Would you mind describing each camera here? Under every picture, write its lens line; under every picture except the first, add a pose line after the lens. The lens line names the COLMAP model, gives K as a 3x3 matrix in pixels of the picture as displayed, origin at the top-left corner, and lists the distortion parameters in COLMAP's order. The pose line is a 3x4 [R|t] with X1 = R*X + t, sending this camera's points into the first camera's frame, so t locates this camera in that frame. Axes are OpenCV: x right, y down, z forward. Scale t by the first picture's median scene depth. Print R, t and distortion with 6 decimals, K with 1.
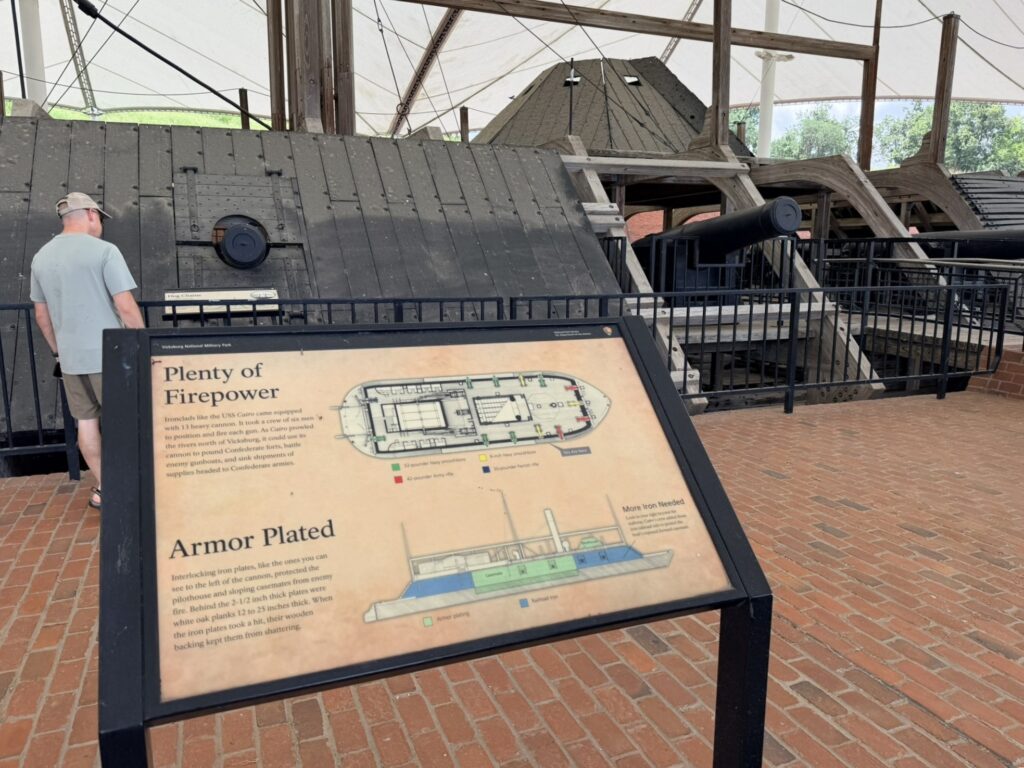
lens RADIAL K [[738.8, 0, 516.1], [0, 738.8, 380.3], [0, 0, 1]] dist [0.030043, -0.064467]
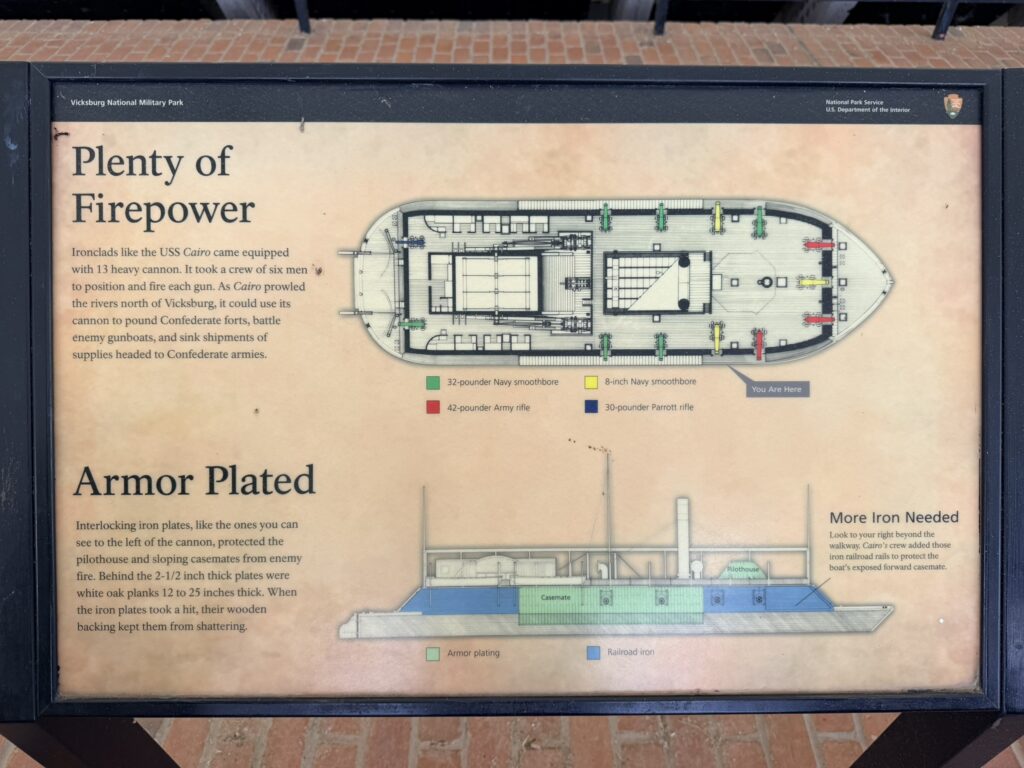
lens RADIAL K [[738.8, 0, 512.6], [0, 738.8, 390.1], [0, 0, 1]] dist [0.030043, -0.064467]
pose [[0.924805, 0.266490, -0.271514, 0.054850], [-0.062647, 0.810608, 0.582229, -0.220662], [0.375249, -0.521438, 0.766348, 0.577868]]
